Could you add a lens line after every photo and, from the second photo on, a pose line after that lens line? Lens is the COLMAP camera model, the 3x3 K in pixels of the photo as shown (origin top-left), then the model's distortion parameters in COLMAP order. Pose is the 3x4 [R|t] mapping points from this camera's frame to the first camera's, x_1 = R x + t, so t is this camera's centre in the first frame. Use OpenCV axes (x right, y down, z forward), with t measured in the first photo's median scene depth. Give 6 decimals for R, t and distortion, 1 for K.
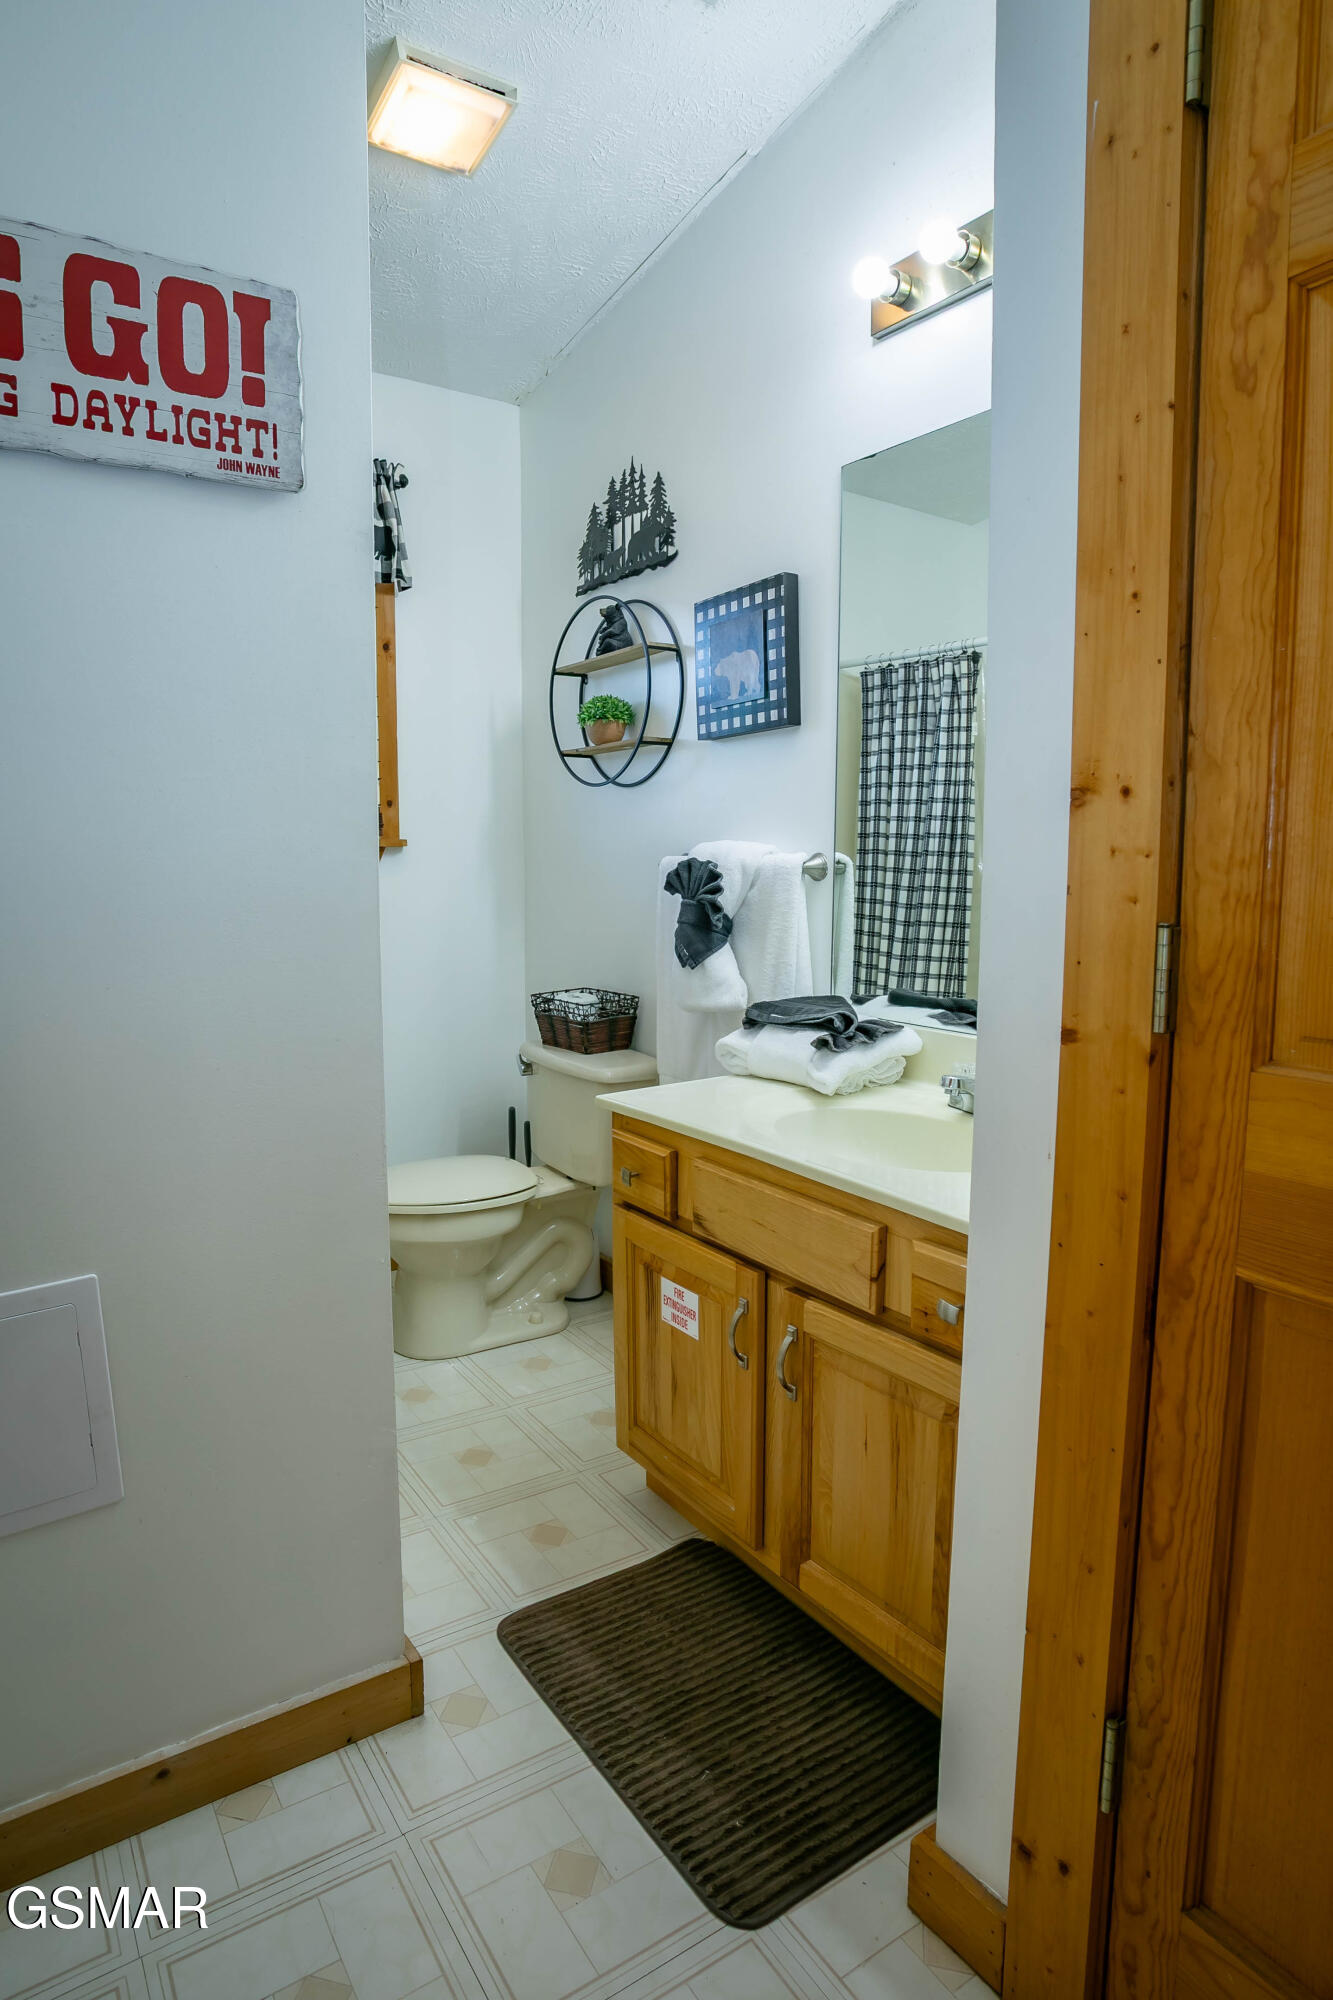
lens RADIAL K [[1001.7, 0, 681.8], [0, 1001.7, 949.4], [0, 0, 1]] dist [-0.036316, 0.034674]
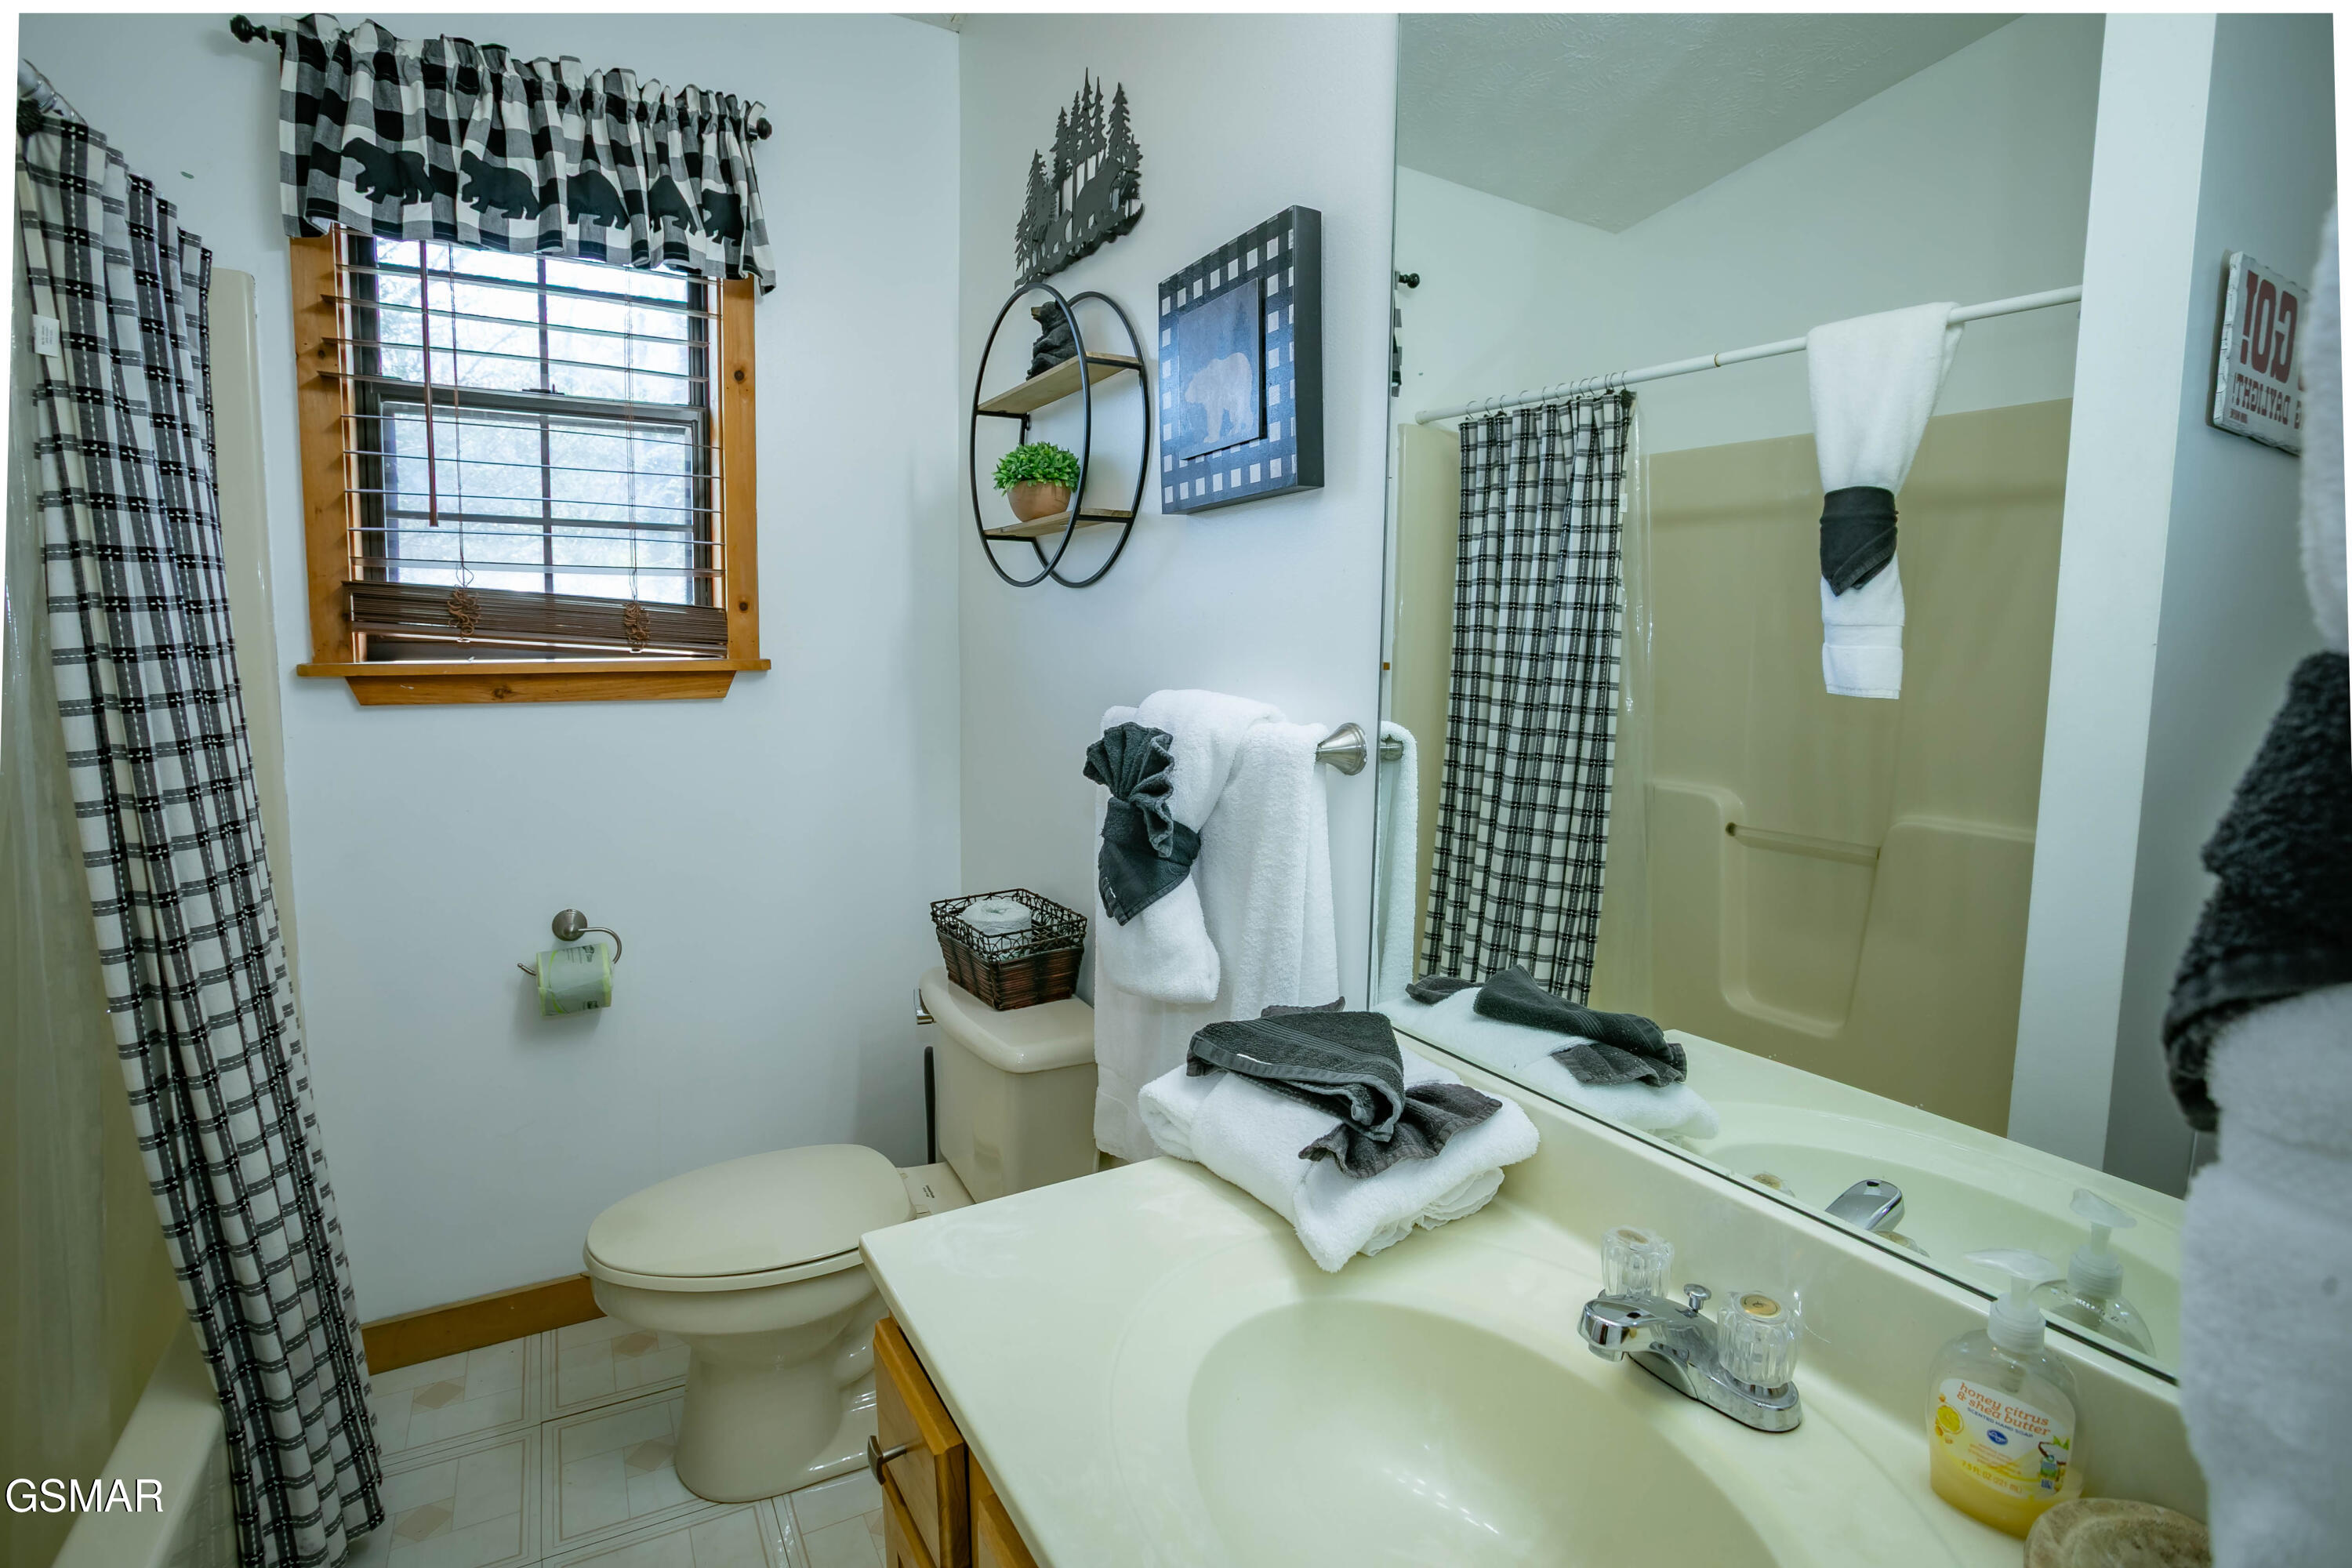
lens RADIAL K [[1169.2, 0, 1181.8], [0, 1169.2, 747.8], [0, 0, 1]] dist [-0.055197, 0.033115]
pose [[0.997860, 0.018992, -0.062575, 0.044032], [-0.019725, 0.999744, -0.011126, -0.038290], [0.062347, 0.012337, 0.997978, 0.188954]]
